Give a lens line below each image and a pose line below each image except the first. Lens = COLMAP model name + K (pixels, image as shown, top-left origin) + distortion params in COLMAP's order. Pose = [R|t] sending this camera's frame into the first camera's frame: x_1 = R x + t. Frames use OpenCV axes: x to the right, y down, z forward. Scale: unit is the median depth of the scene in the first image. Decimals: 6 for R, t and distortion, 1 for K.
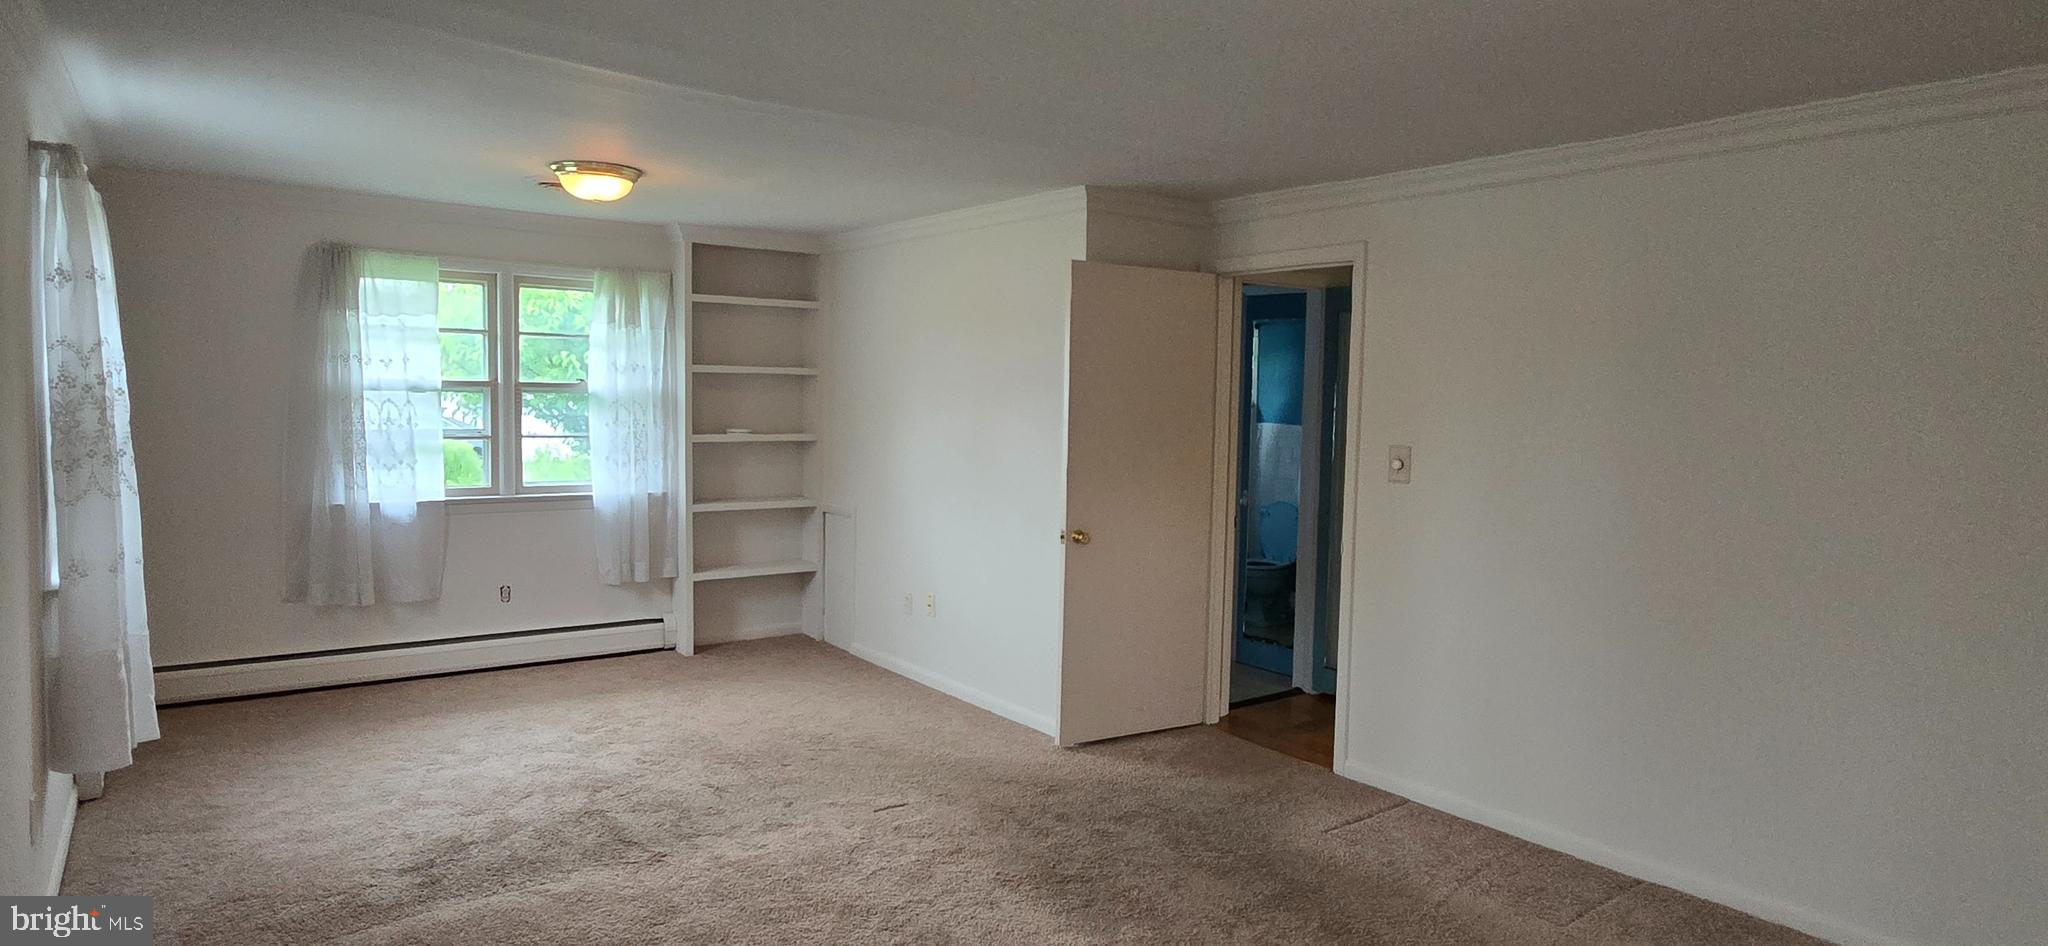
lens RADIAL K [[1184.1, 0, 976.5], [0, 1184.1, 475.0], [0, 0, 1]] dist [-0.000200, -0.000661]
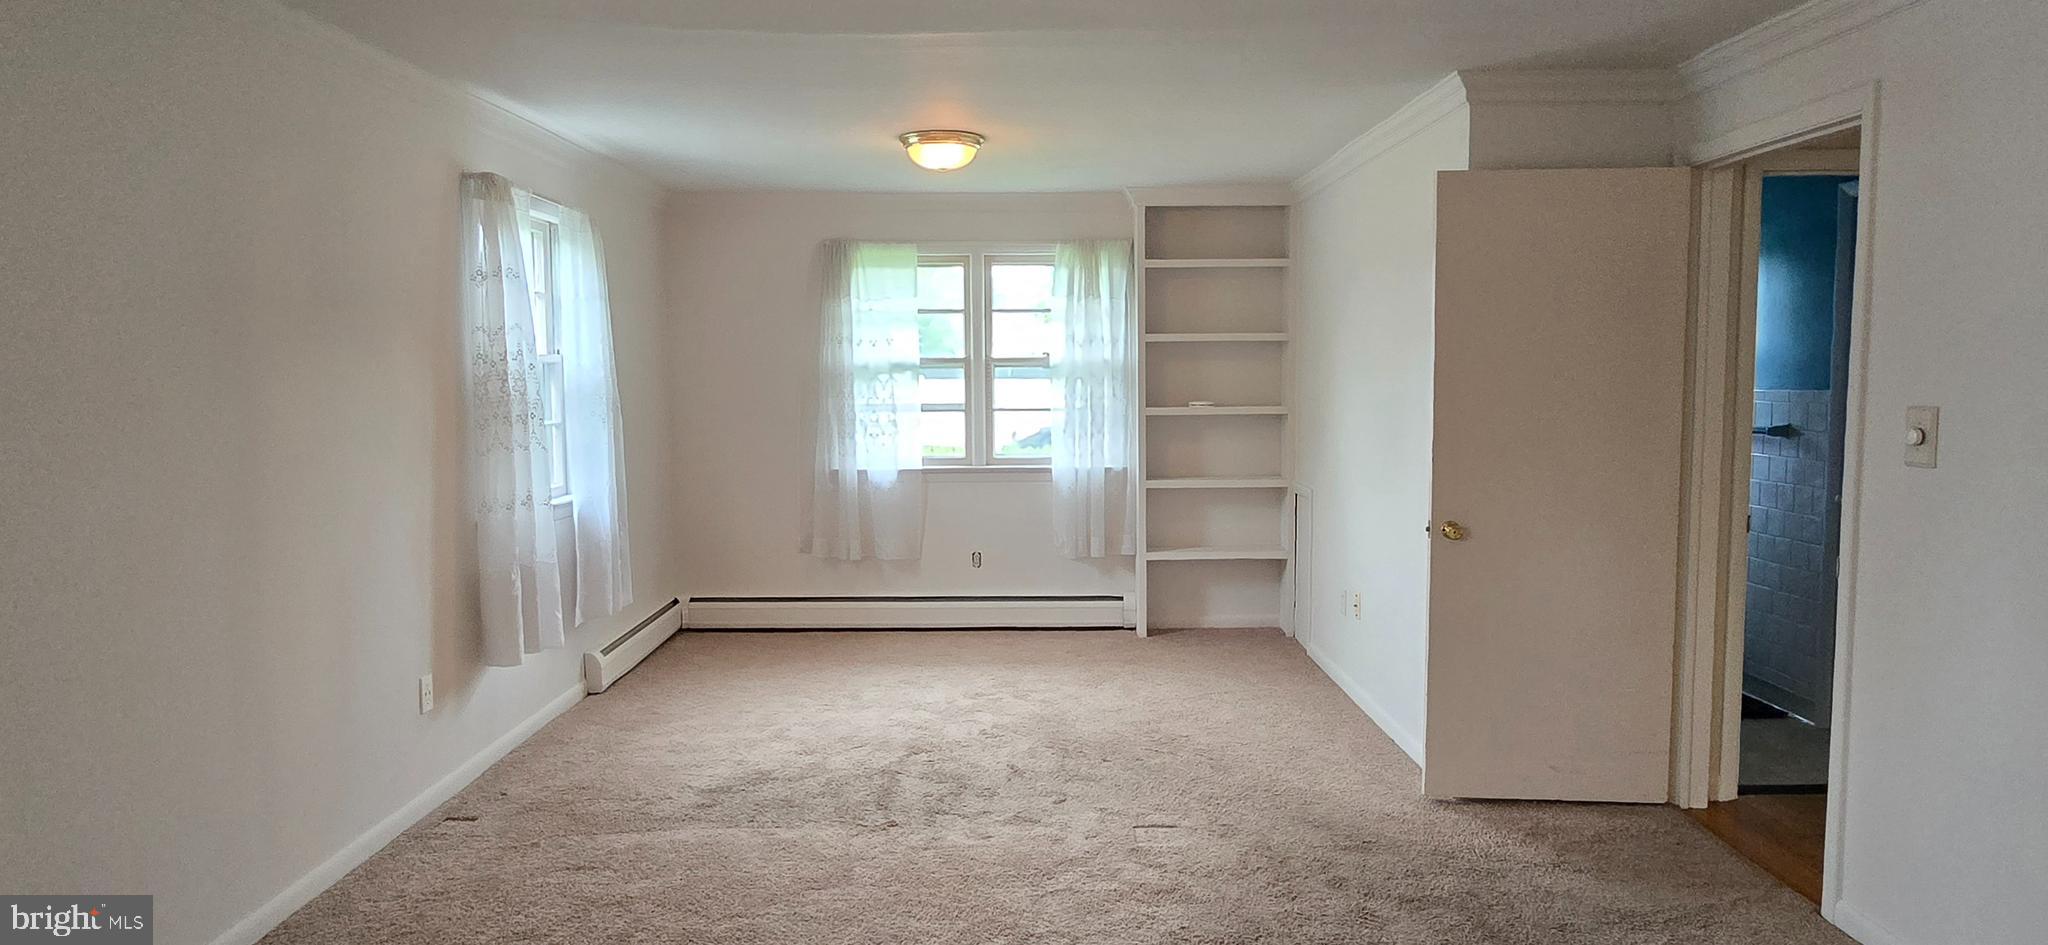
lens RADIAL K [[1184.1, 0, 976.5], [0, 1184.1, 474.5], [0, 0, 1]] dist [-0.000200, -0.000661]
pose [[0.806789, 0.026735, -0.590234, 0.239331], [-0.020629, 0.999641, 0.017082, 0.007403], [0.590479, -0.001606, 0.807052, 0.161113]]
